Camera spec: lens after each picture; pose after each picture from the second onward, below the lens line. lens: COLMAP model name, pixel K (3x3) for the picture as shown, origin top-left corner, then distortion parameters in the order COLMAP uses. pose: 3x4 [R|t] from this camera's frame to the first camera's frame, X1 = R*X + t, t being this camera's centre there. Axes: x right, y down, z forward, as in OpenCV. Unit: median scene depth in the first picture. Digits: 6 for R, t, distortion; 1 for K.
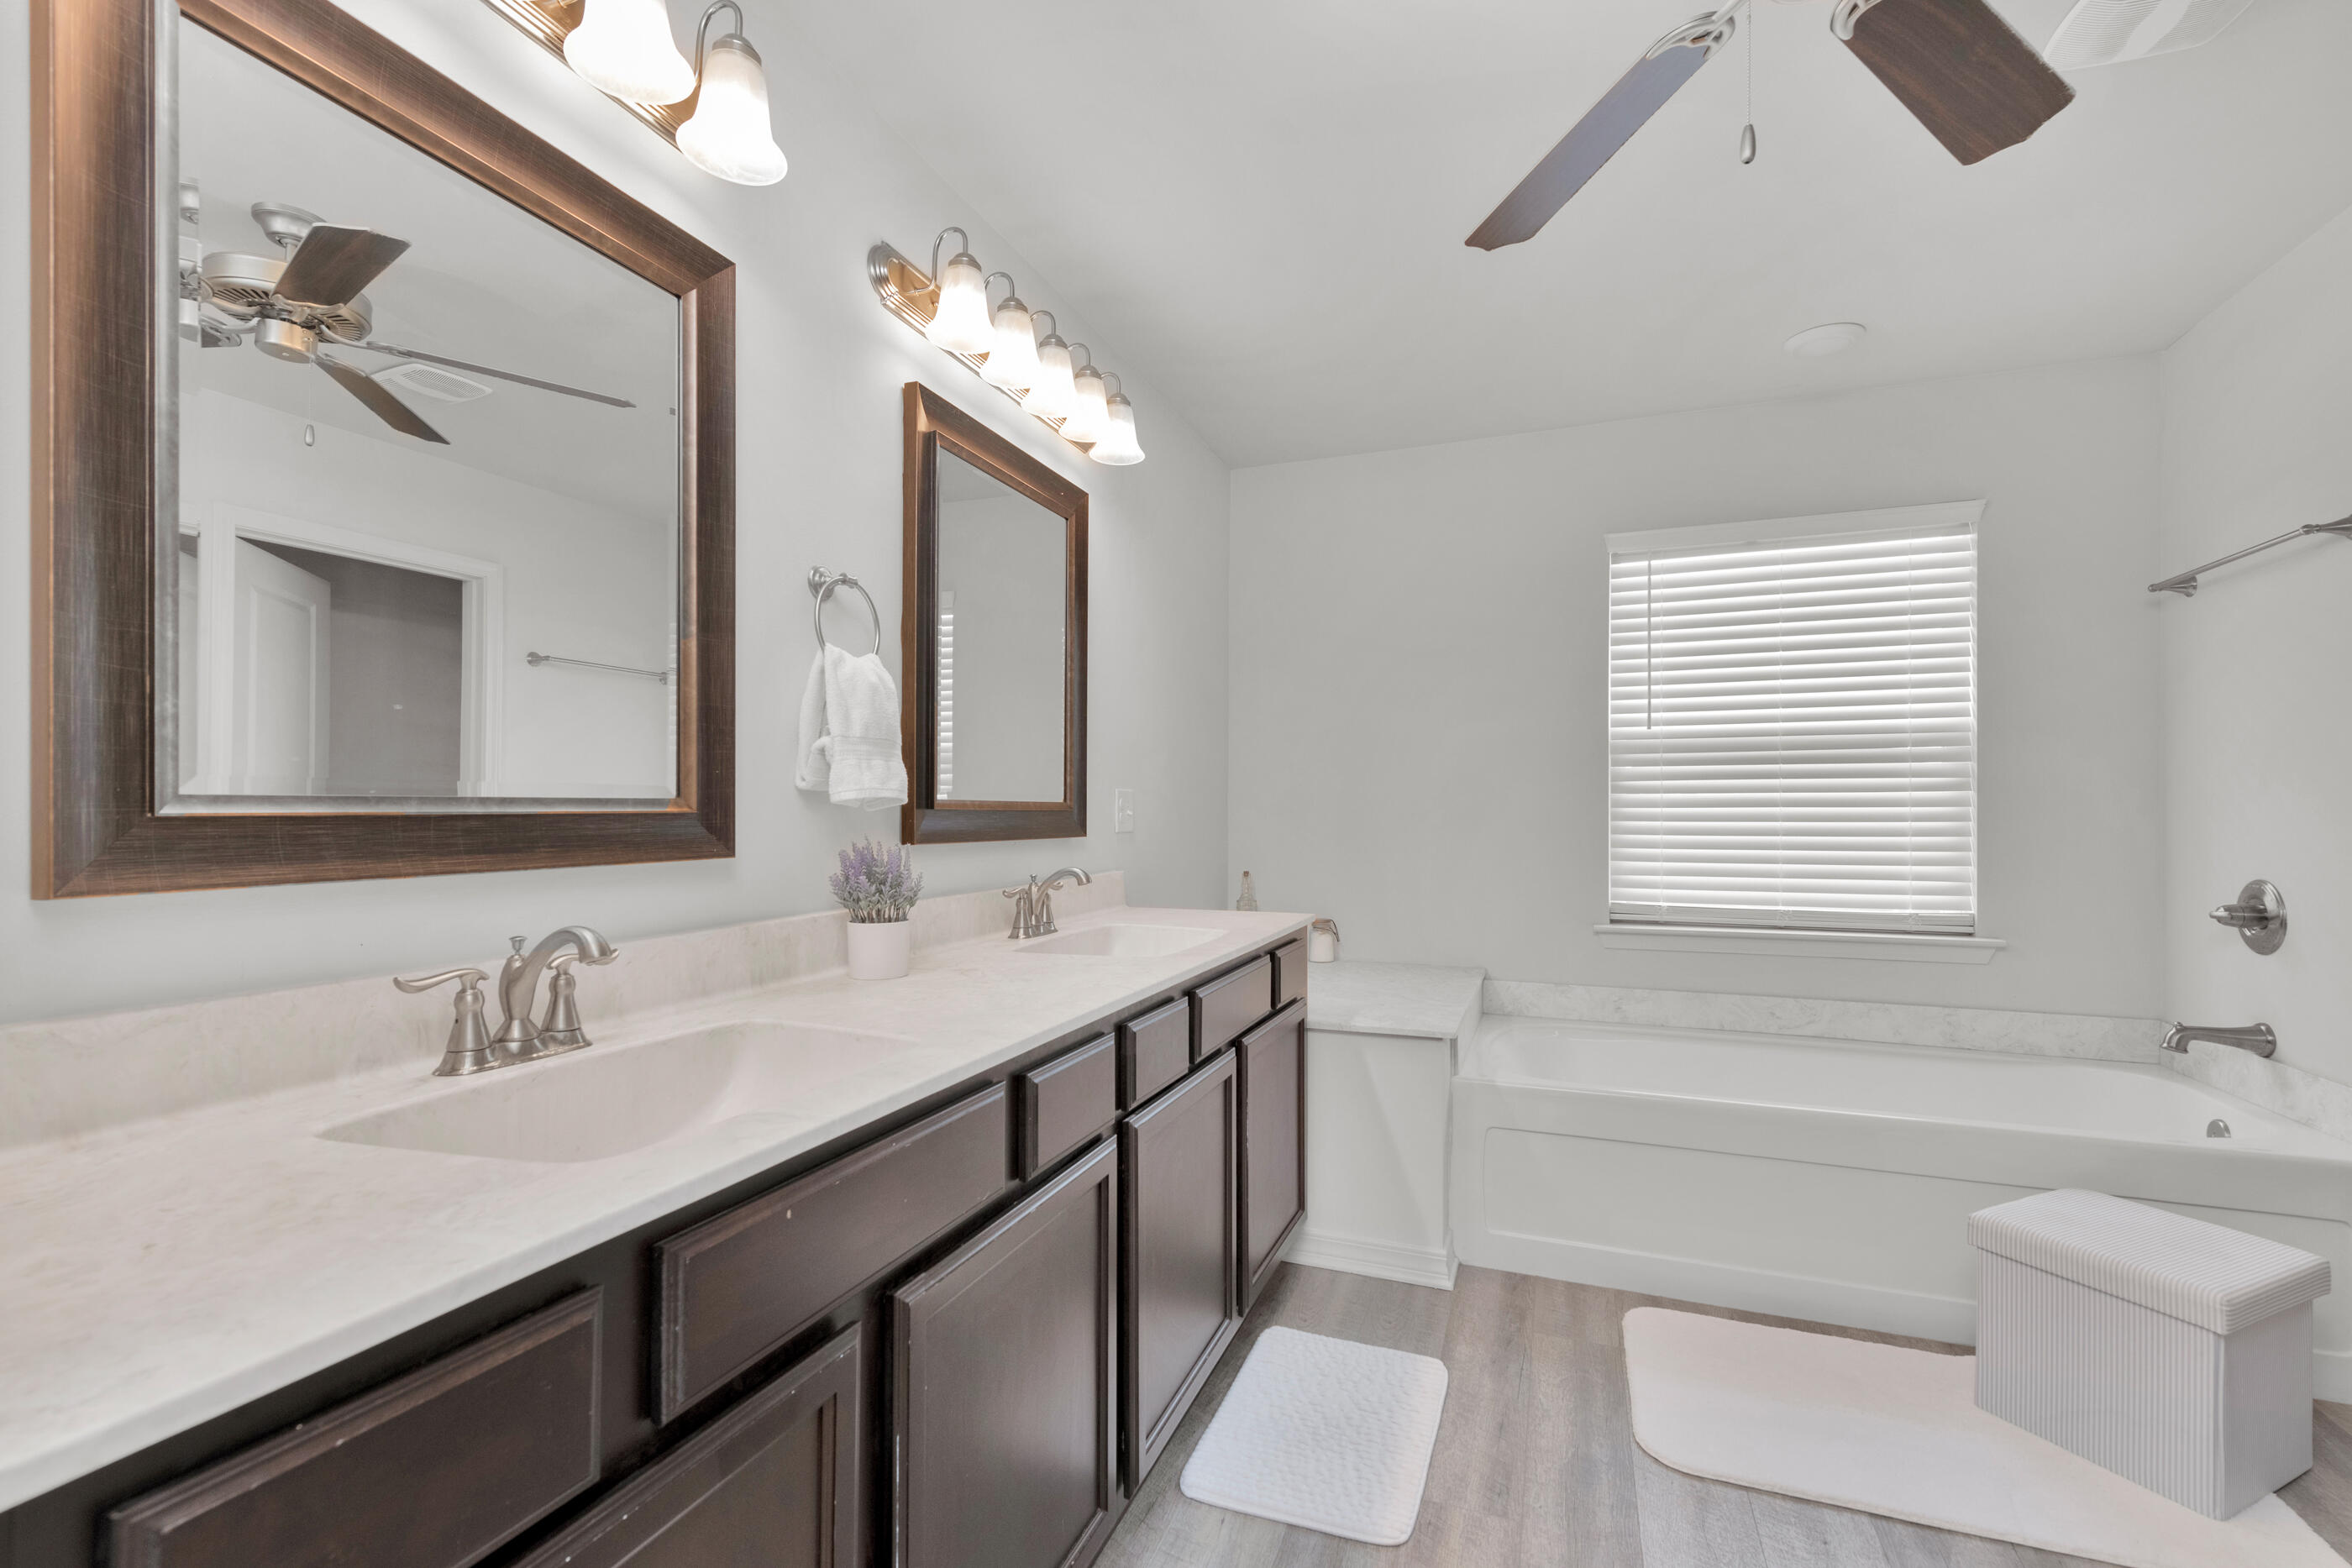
lens RADIAL K [[964.3, 0, 1164.3], [0, 964.3, 793.0], [0, 0, 1]] dist [0.016206, -0.003787]
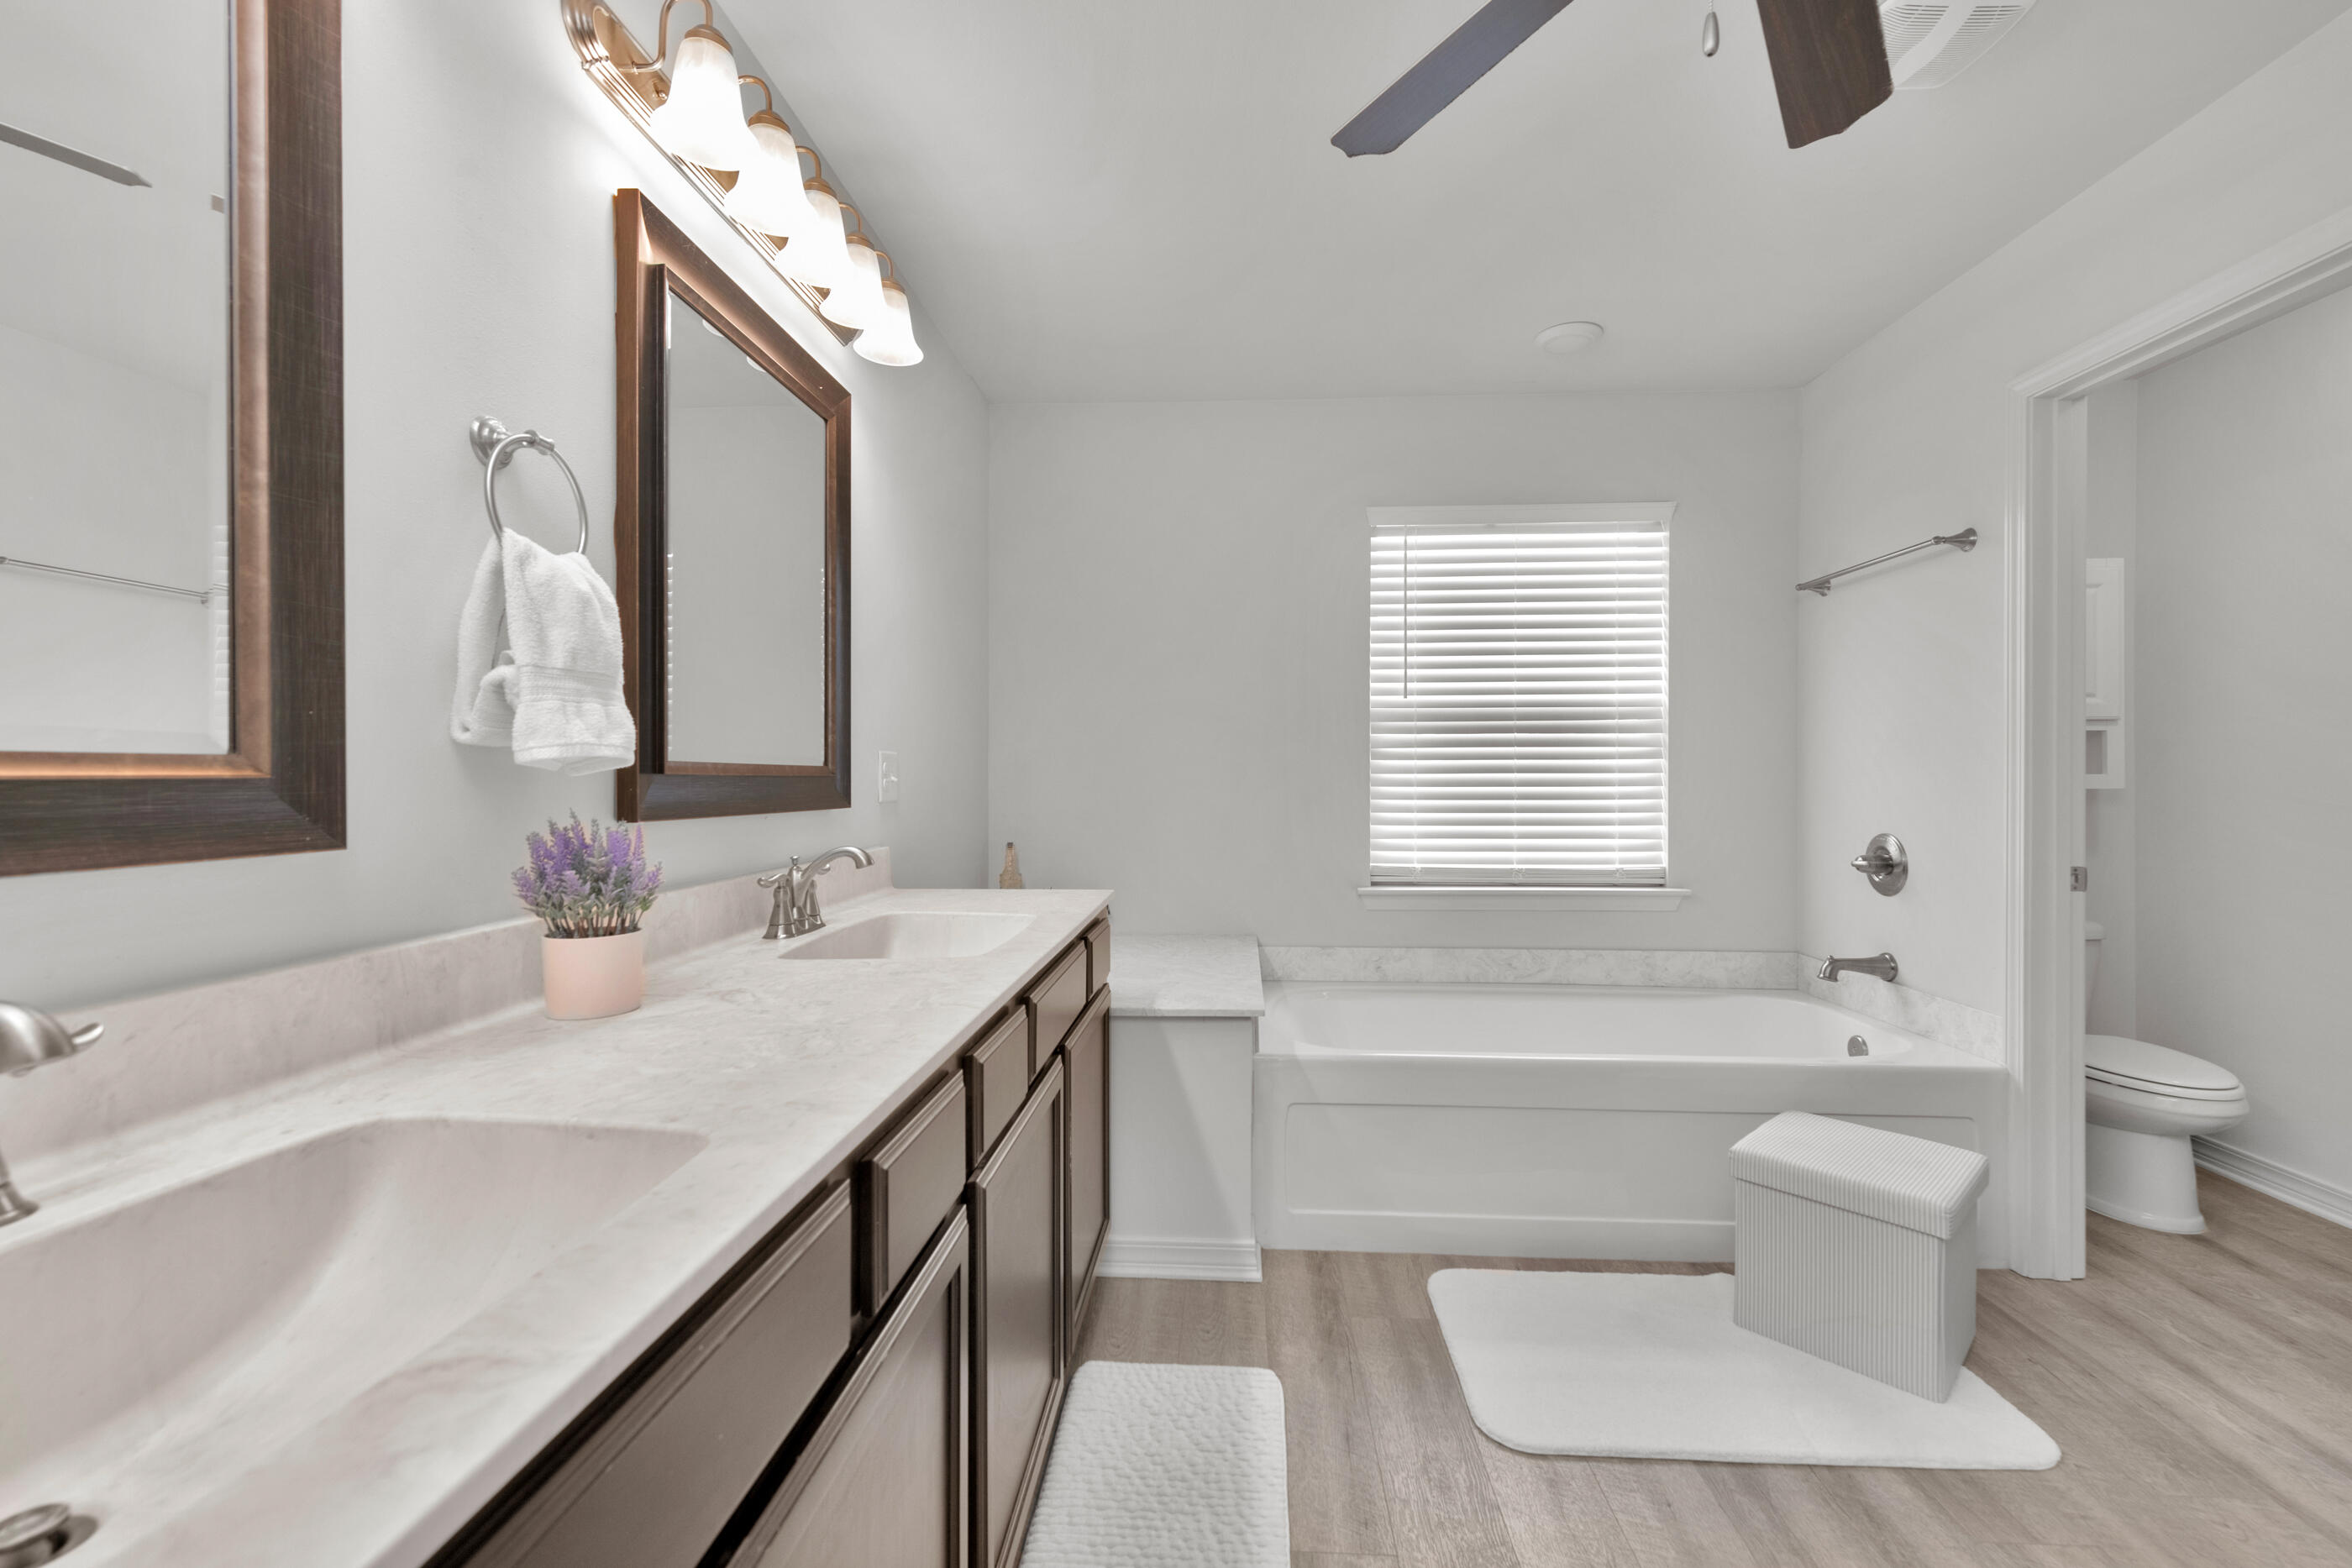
lens RADIAL K [[964.3, 0, 1179.7], [0, 964.3, 774.2], [0, 0, 1]] dist [0.016206, -0.003787]
pose [[0.954222, 0.000362, 0.299100, -0.072270], [-0.004791, 0.999889, 0.014075, 0.003887], [-0.299062, -0.014864, 0.954118, 0.145088]]
